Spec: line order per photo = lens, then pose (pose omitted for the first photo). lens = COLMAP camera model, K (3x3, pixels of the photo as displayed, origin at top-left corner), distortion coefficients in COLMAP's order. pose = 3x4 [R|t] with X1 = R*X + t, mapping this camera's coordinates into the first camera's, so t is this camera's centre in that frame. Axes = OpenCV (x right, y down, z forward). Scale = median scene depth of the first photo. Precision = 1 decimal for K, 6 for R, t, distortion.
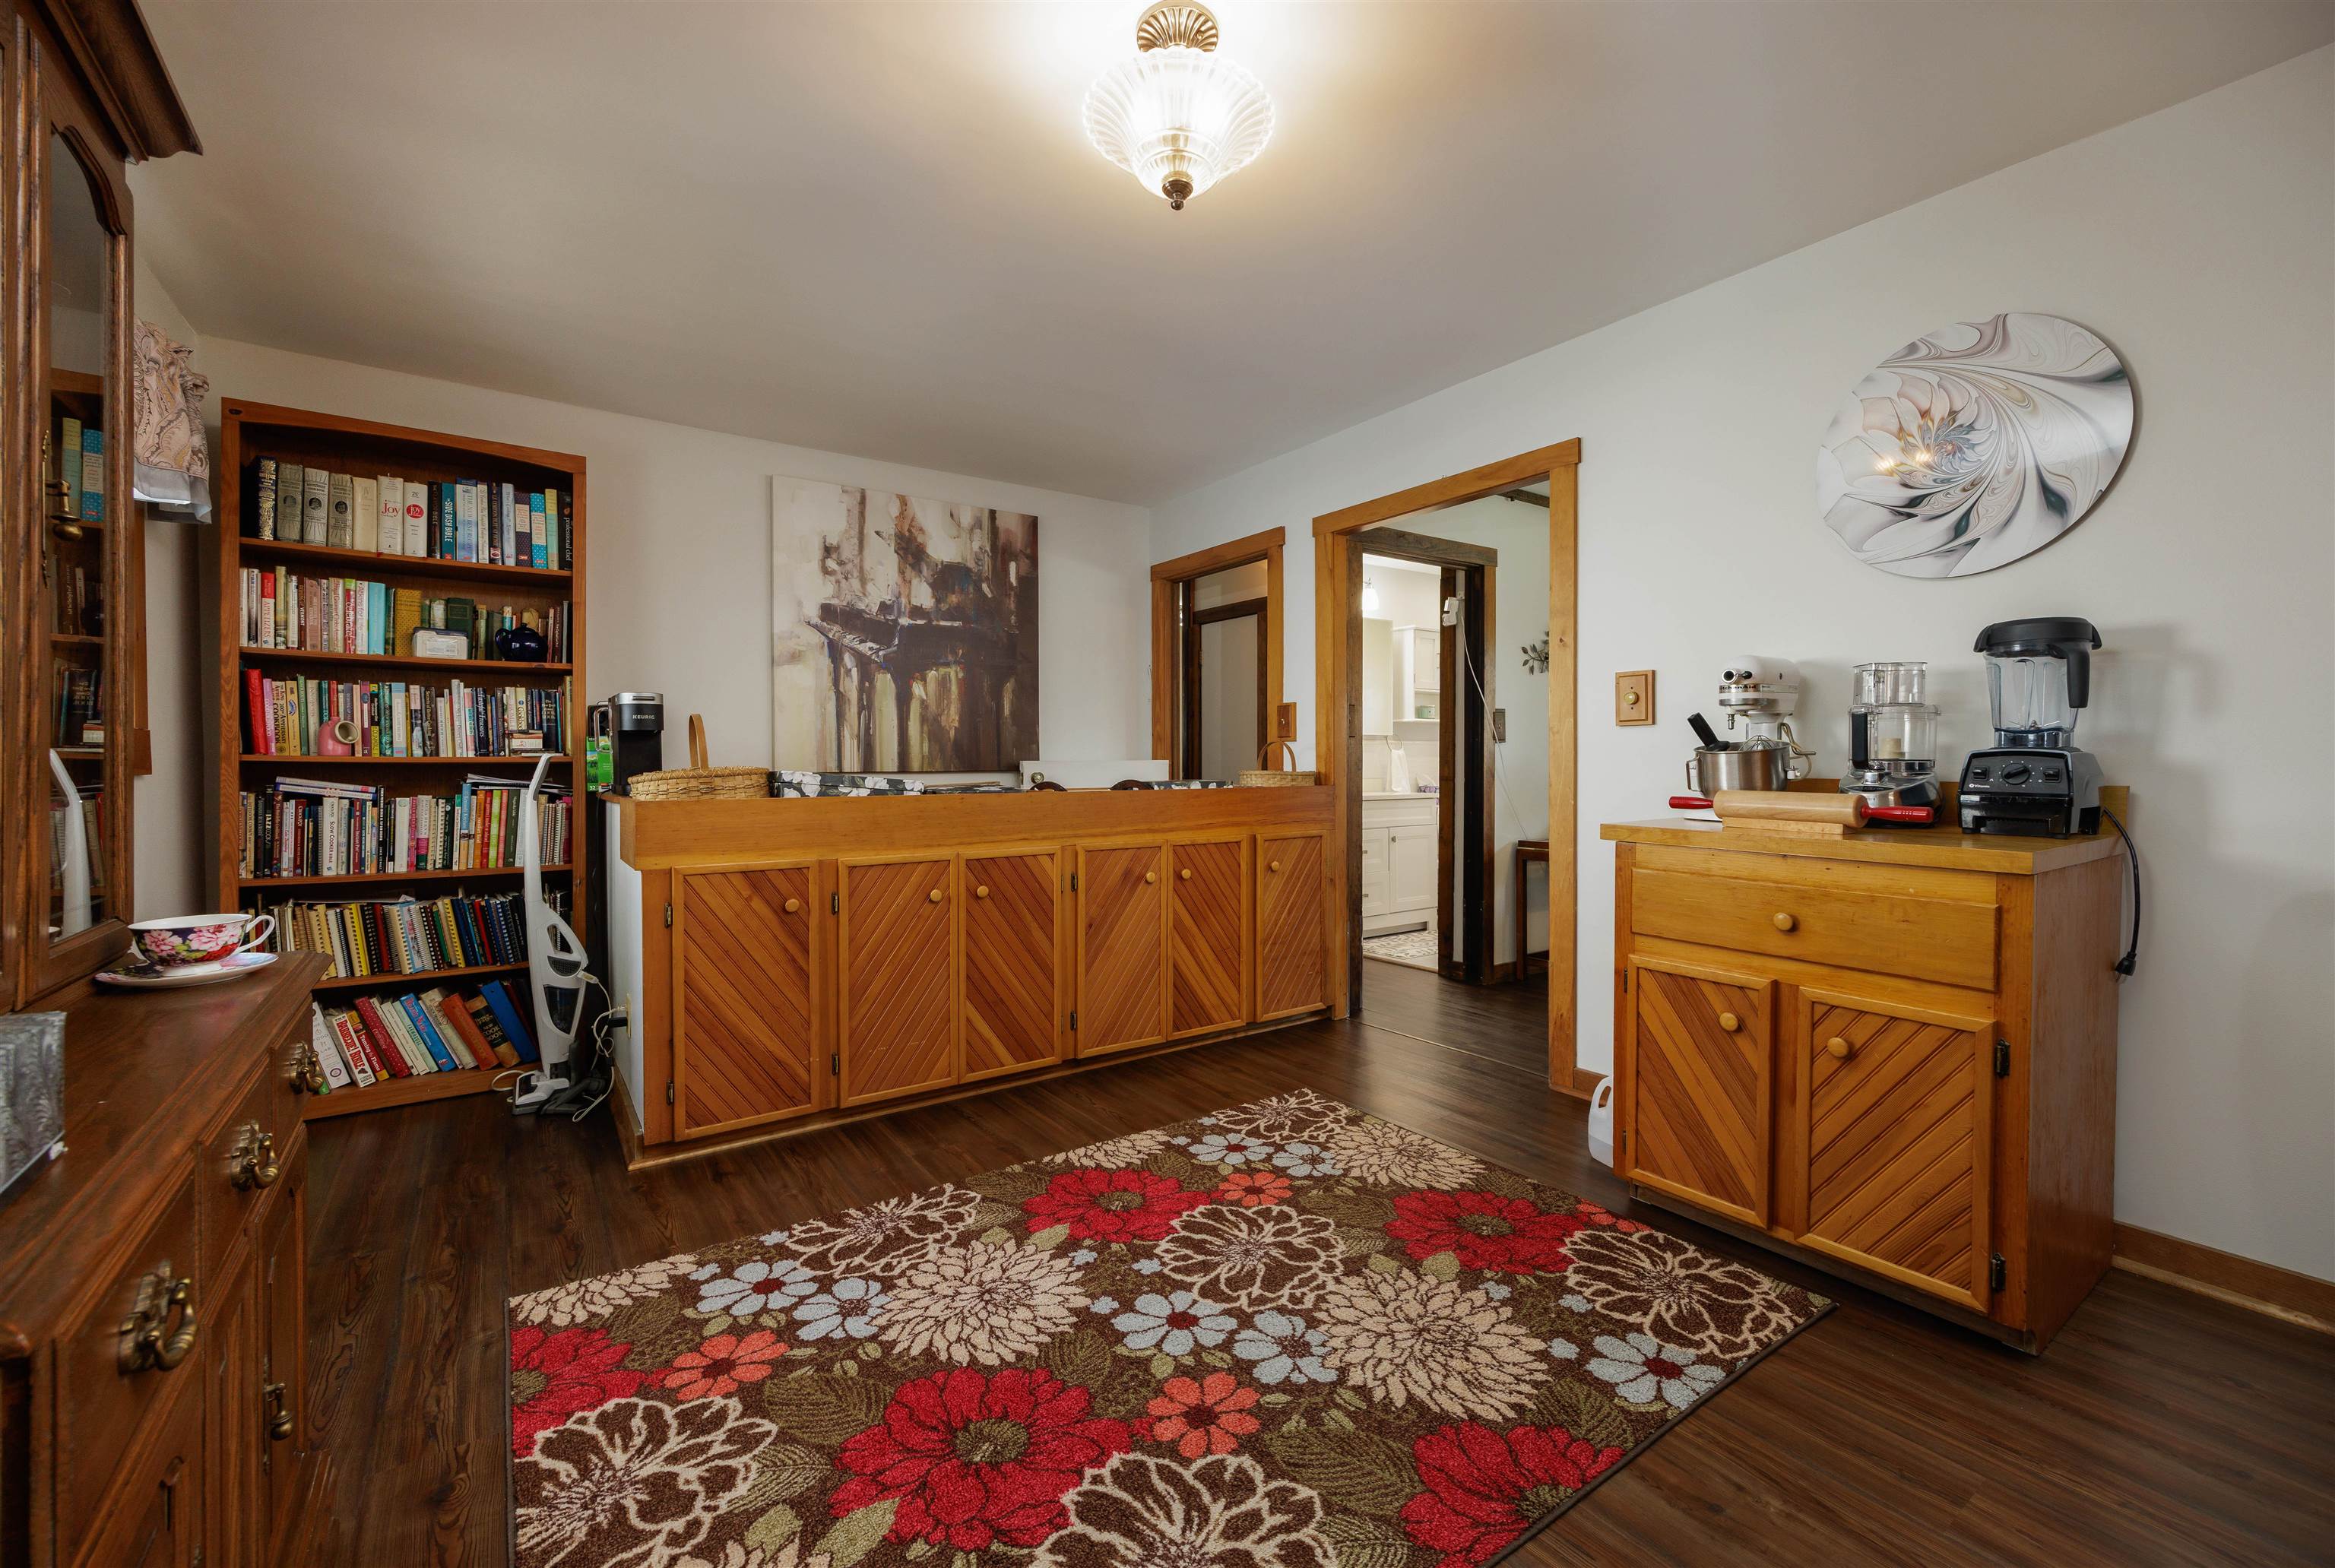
lens RADIAL K [[963.6, 0, 1176.1], [0, 963.6, 773.5], [0, 0, 1]] dist [0.005232, -0.000666]
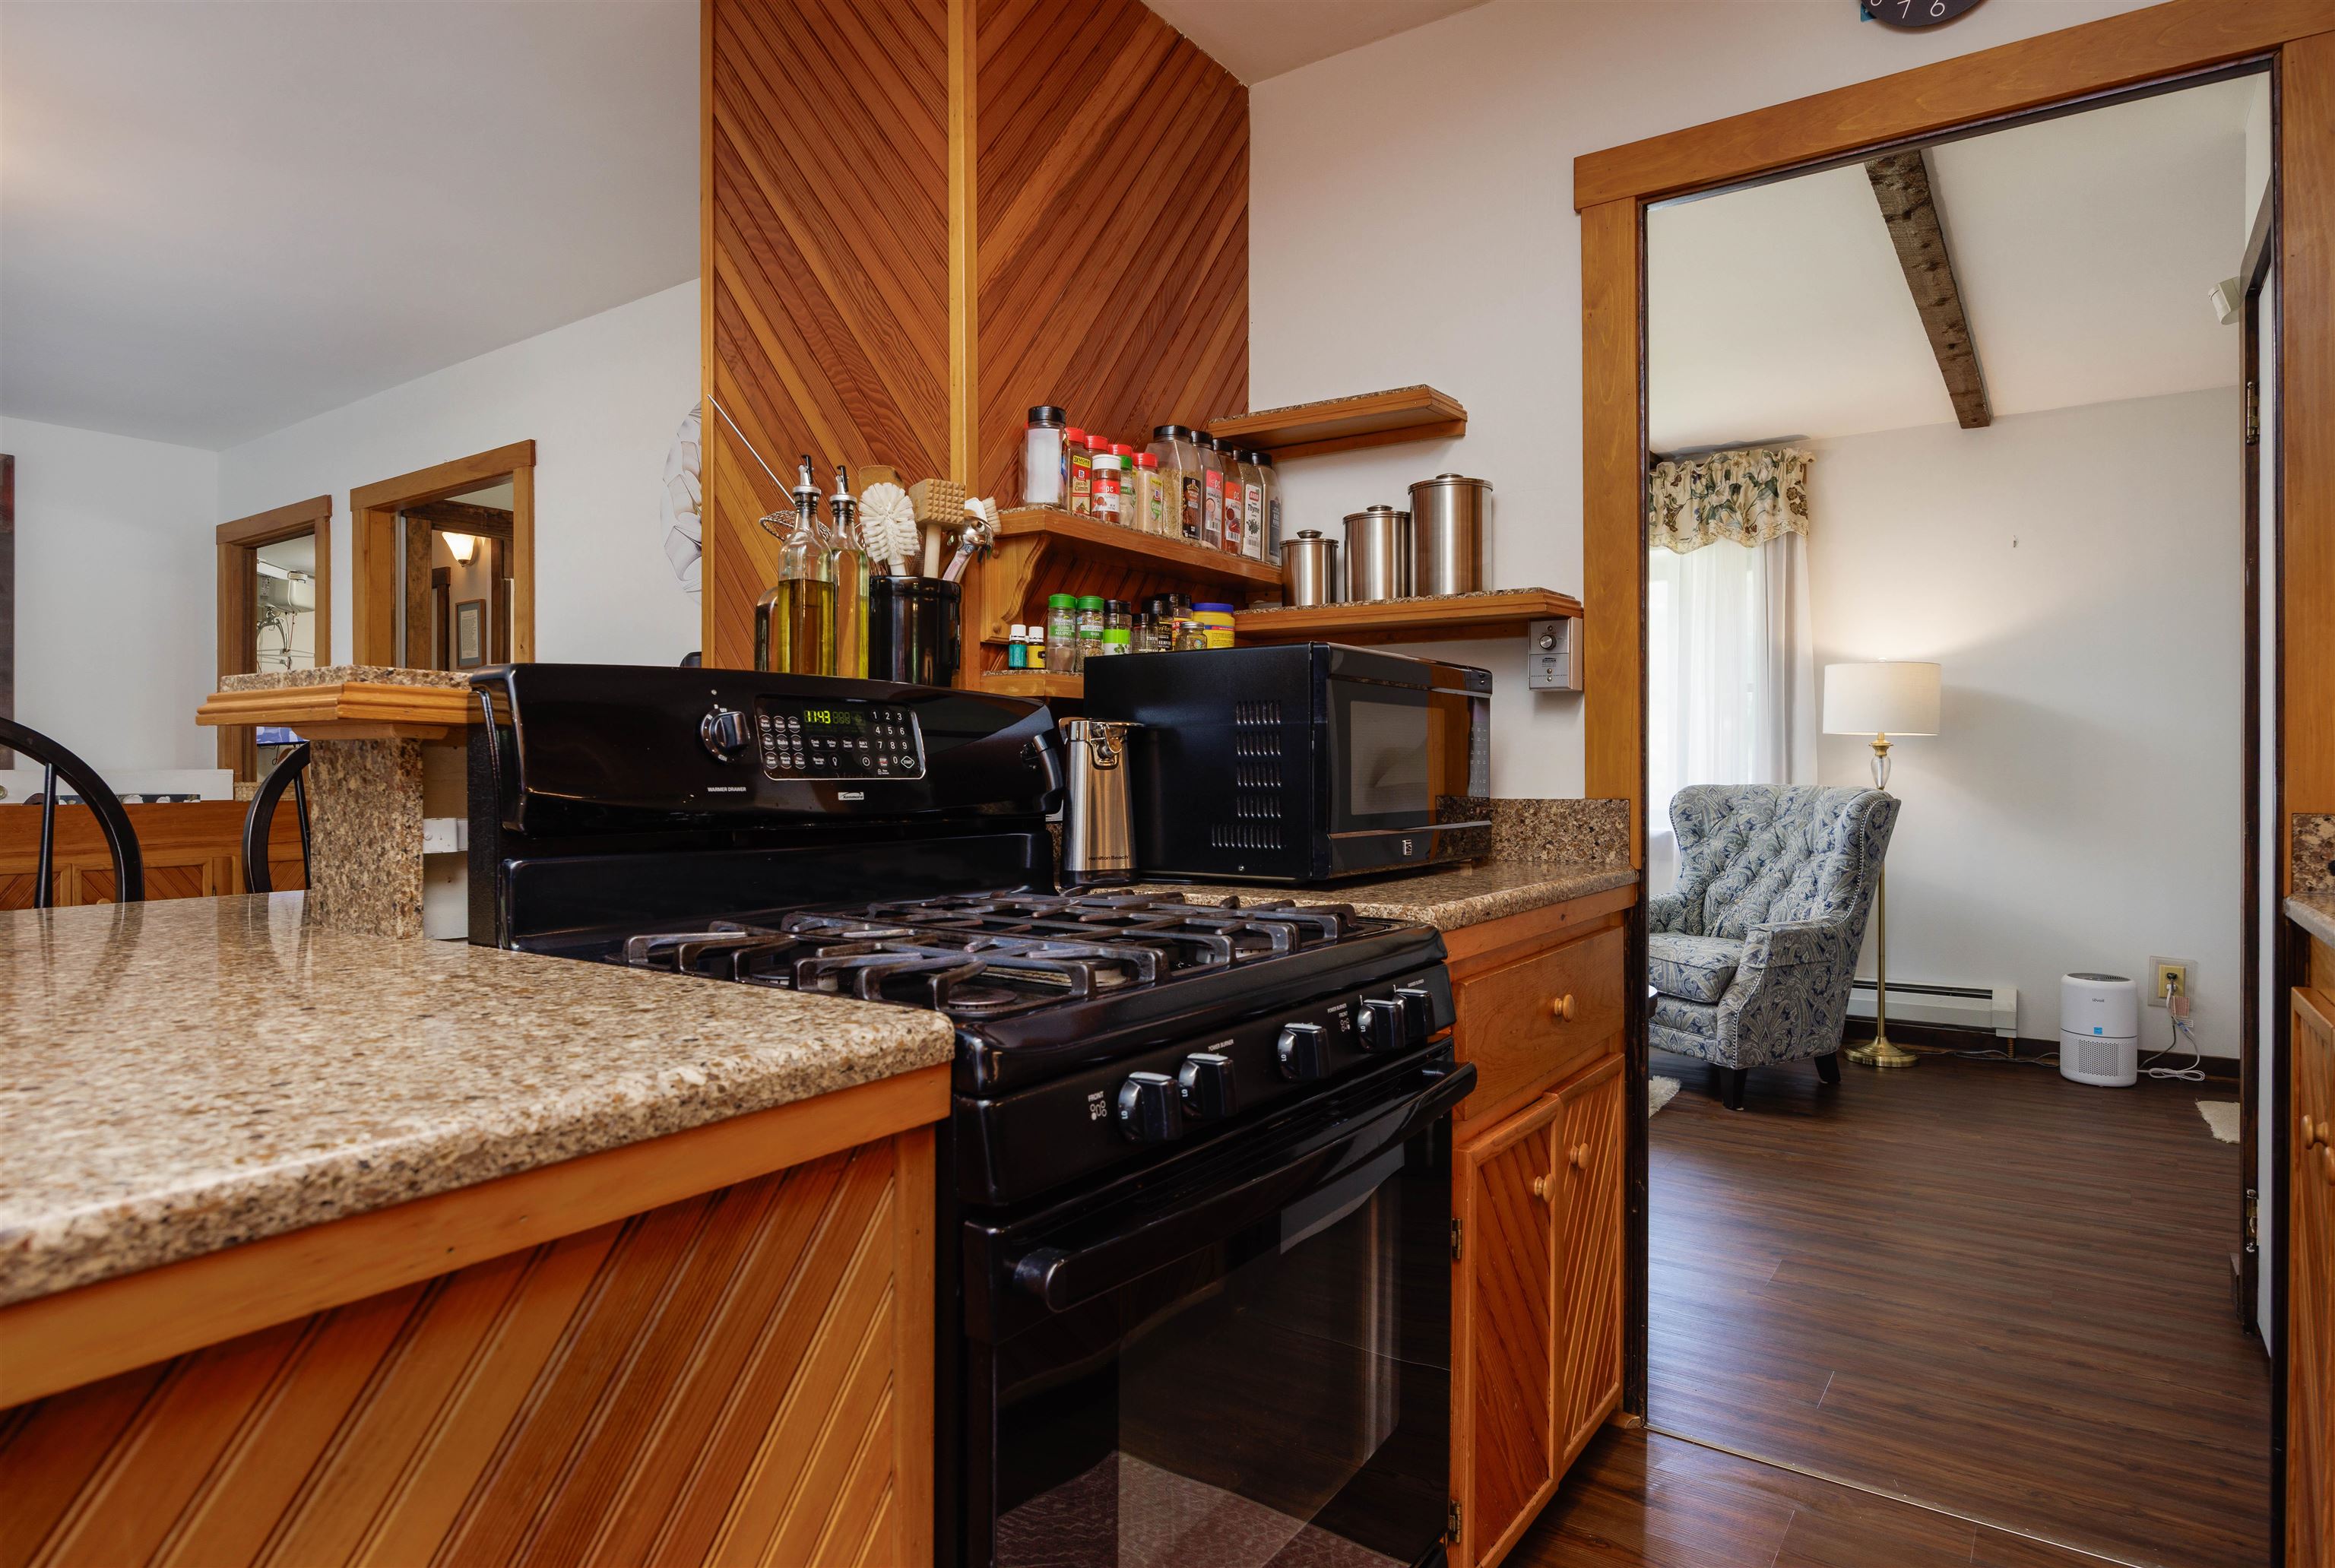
lens RADIAL K [[1335.5, 0, 1173.6], [0, 1335.5, 780.0], [0, 0, 1]] dist [0.005409, 0.000681]
pose [[0.944898, -0.000759, 0.327365, 0.578810], [0.003635, 0.999960, -0.008174, 0.009230], [-0.327346, 0.008913, 0.944862, -0.481911]]
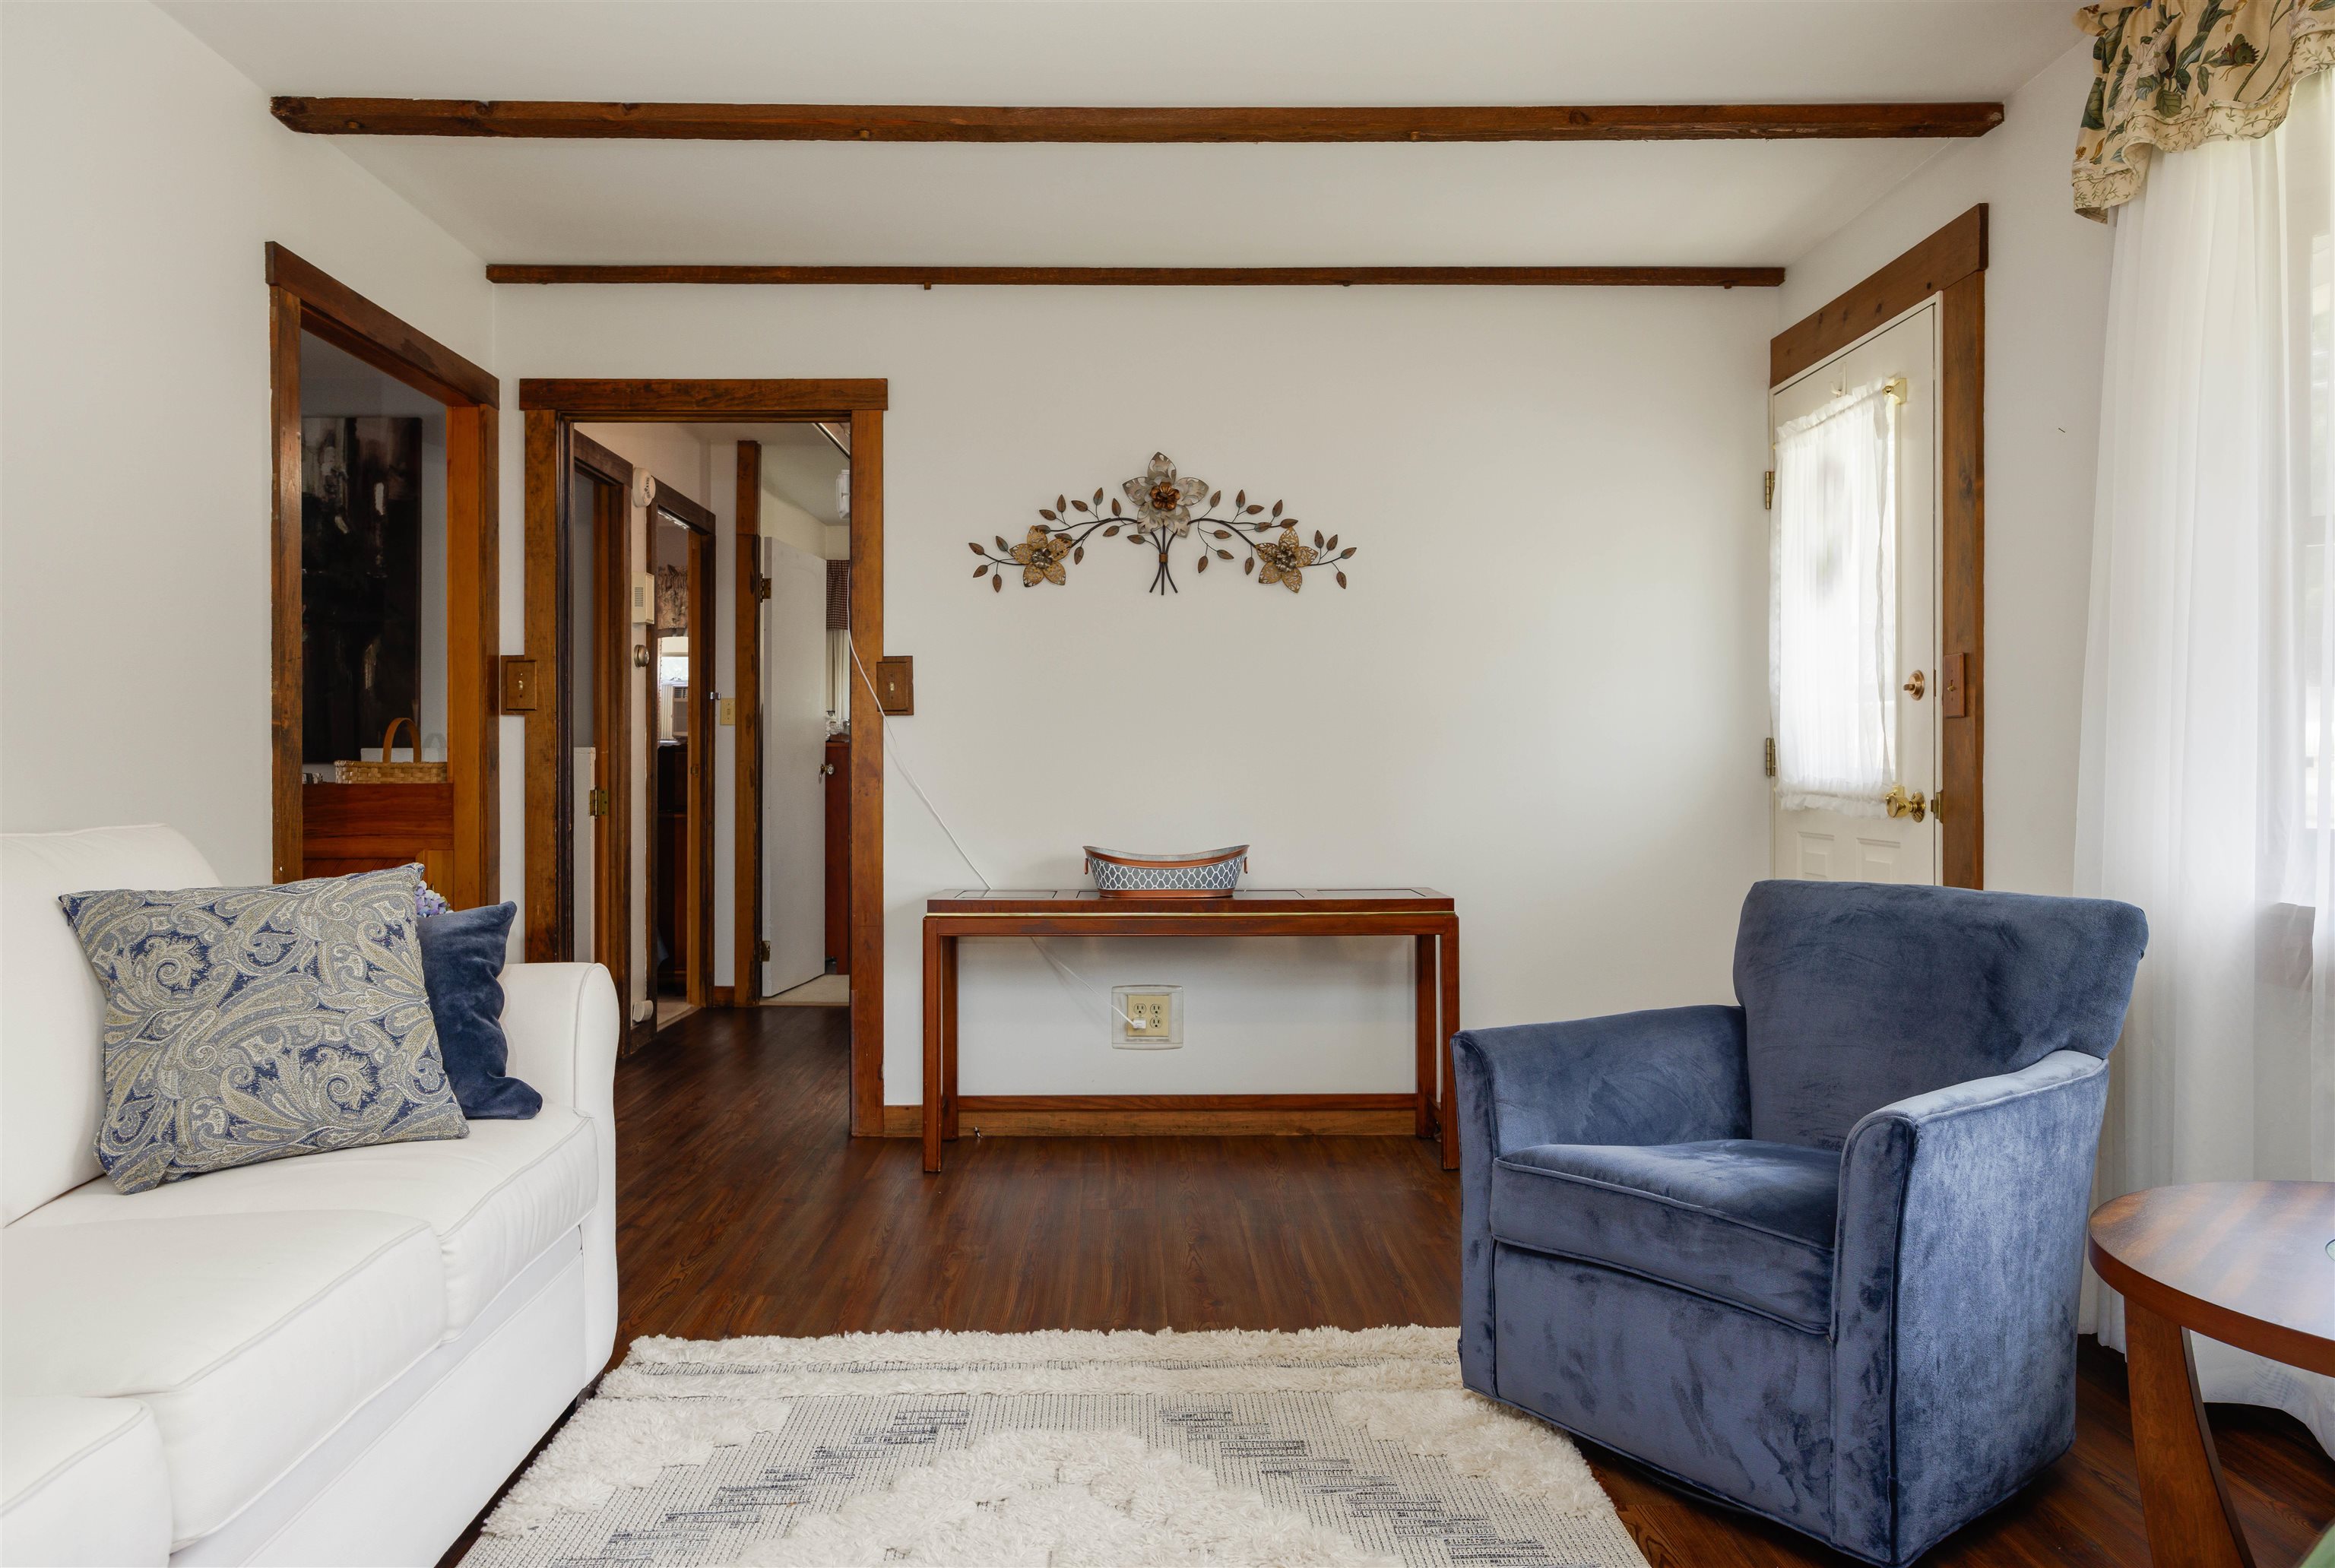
lens RADIAL K [[1731.0, 0, 1163.2], [0, 1731.0, 782.6], [0, 0, 1]] dist [-0.033583, -0.001747]
pose [[0.812561, 0.011088, -0.582771, 1.589115], [-0.011476, 0.999930, 0.003025, 0.003684], [0.582763, 0.004230, 0.812631, 0.389897]]
